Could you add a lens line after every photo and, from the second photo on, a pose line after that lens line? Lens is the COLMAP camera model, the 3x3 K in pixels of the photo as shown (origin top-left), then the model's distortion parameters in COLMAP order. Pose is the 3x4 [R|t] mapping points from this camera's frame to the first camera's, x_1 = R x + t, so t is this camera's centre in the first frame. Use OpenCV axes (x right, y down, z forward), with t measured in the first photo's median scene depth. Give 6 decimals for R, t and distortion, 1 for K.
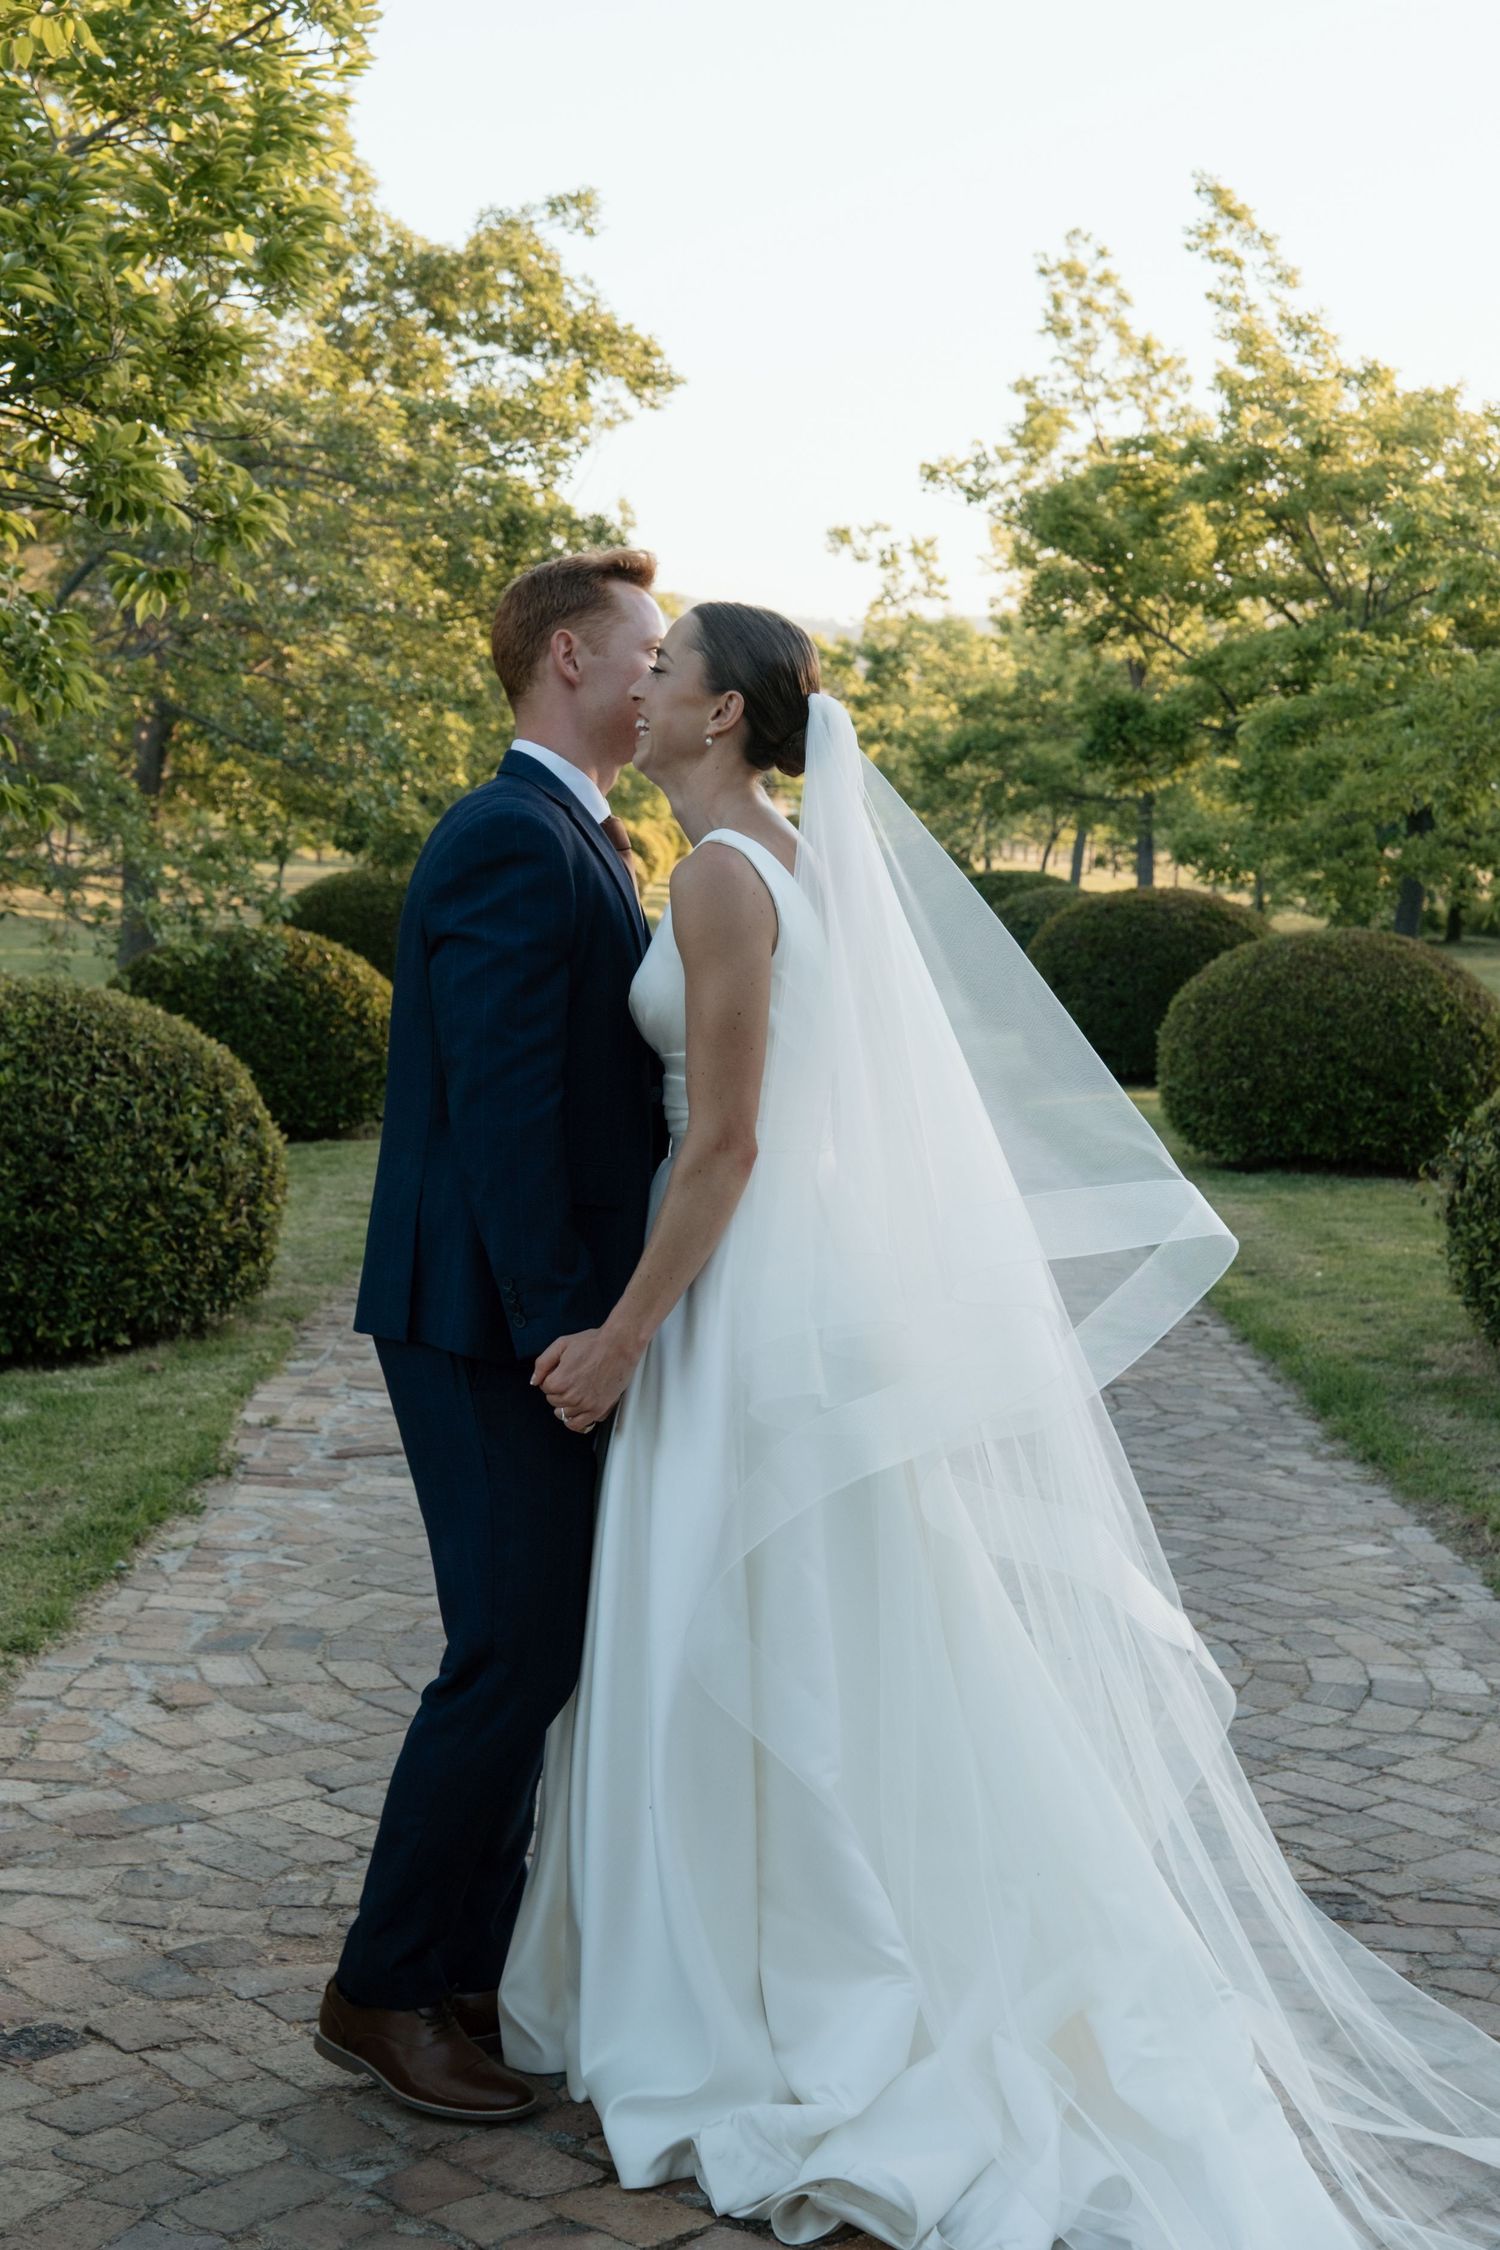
lens RADIAL K [[2860.0, 0, 731.4], [0, 2860.0, 1174.4], [0, 0, 1]] dist [-0.028236, 0.000000]
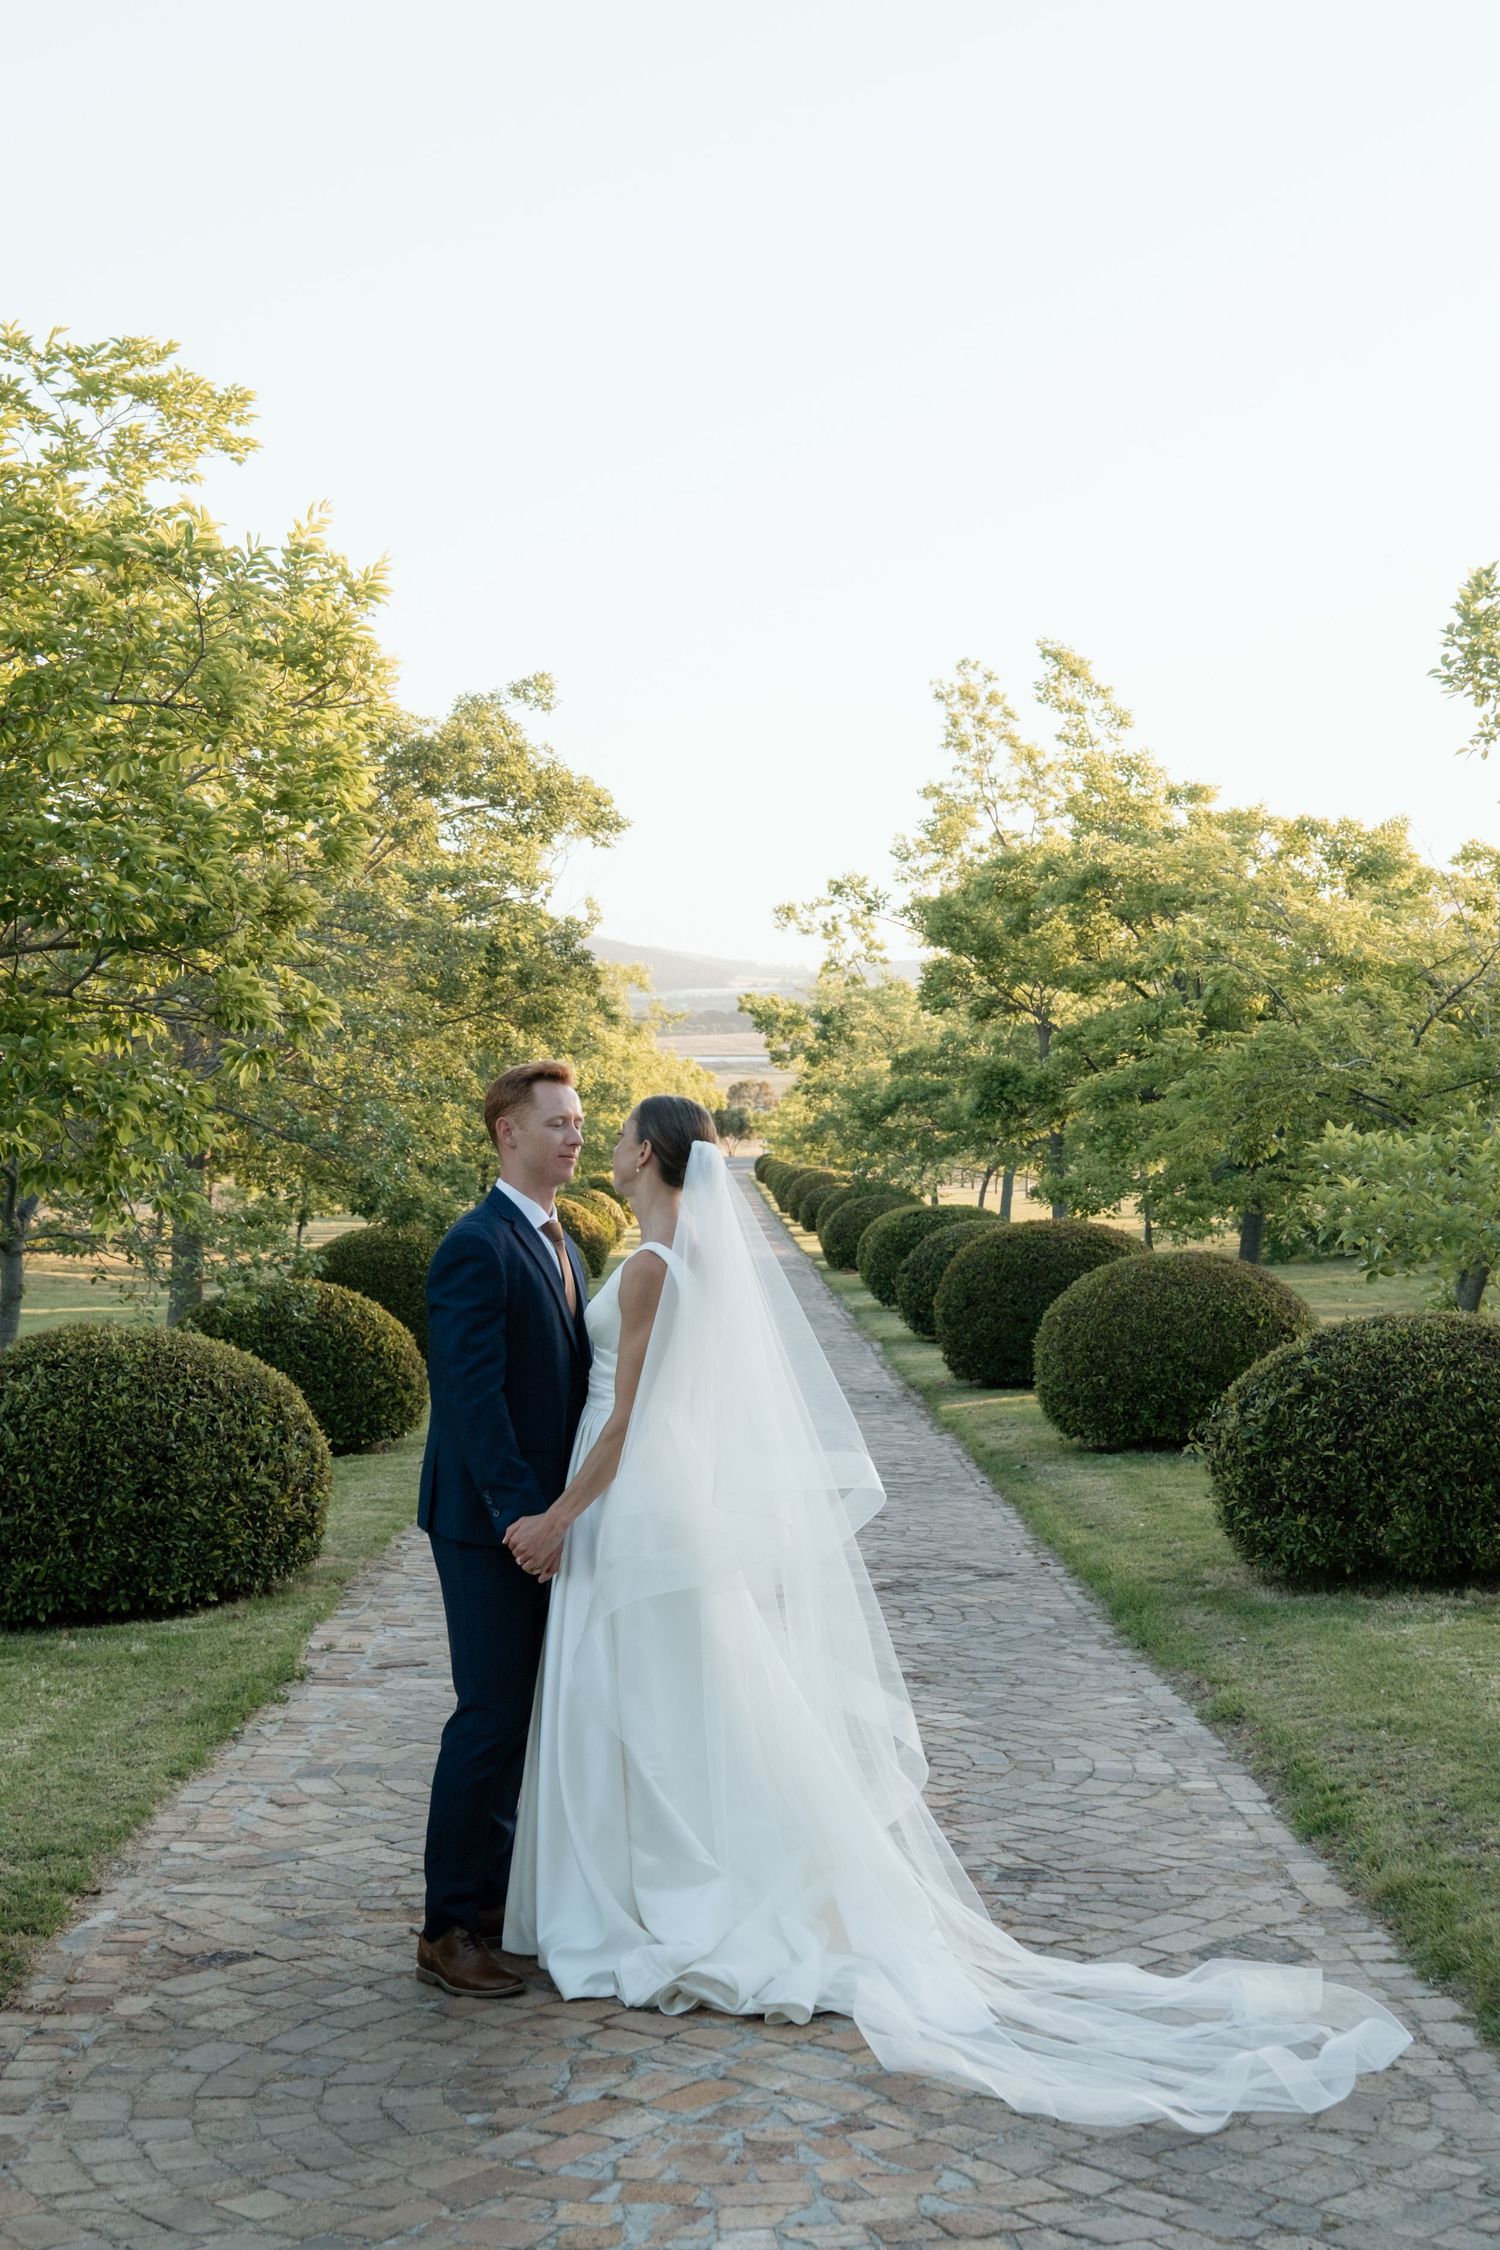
lens RADIAL K [[2860.0, 0, 767.8], [0, 2860.0, 1170.4], [0, 0, 1]] dist [-0.028236, 0.000000]
pose [[0.999271, -0.034339, 0.016682, 0.019694], [0.036057, 0.992495, -0.116851, 0.017370], [-0.012544, 0.117367, 0.993009, -0.231300]]
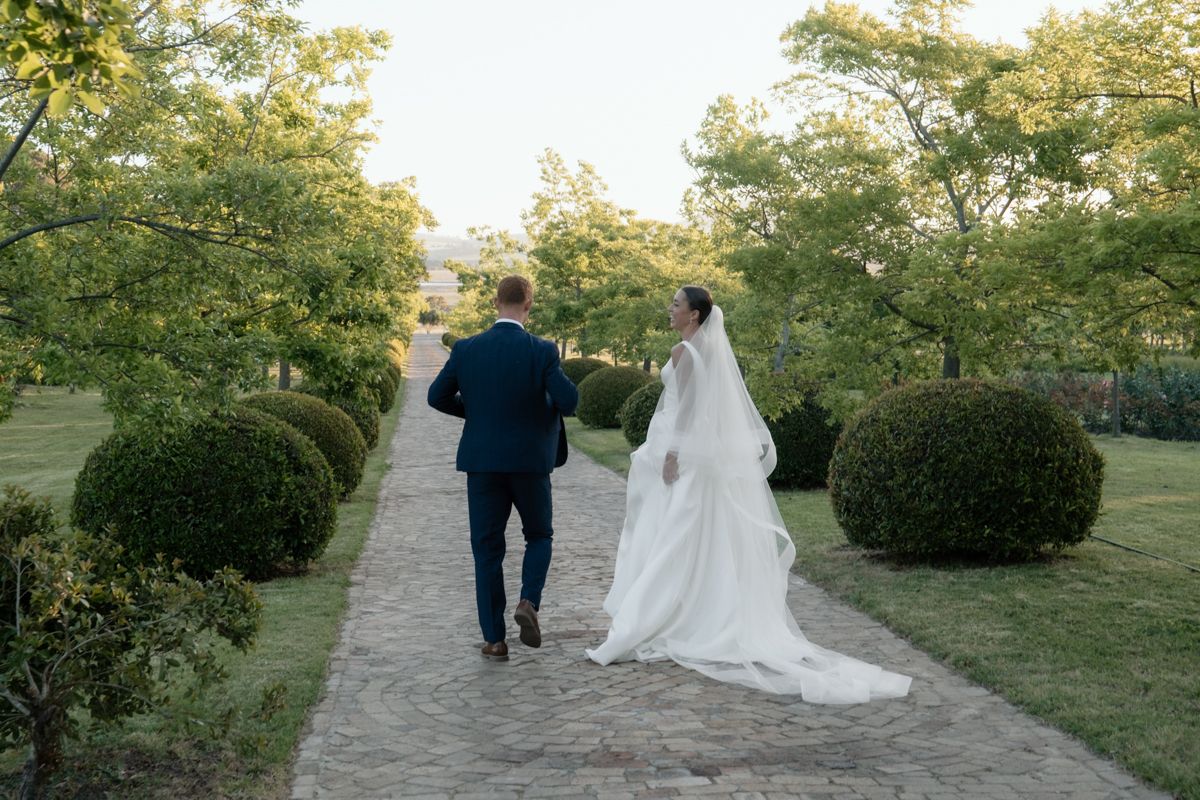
lens RADIAL K [[1649.3, 0, 597.4], [0, 1649.3, 400.9], [0, 0, 1]] dist [0.038996, 0.000000]
pose [[0.991921, -0.035511, 0.121783, -0.093642], [0.045032, 0.996064, -0.076340, 0.135740], [-0.118592, 0.081208, 0.989617, -1.254659]]
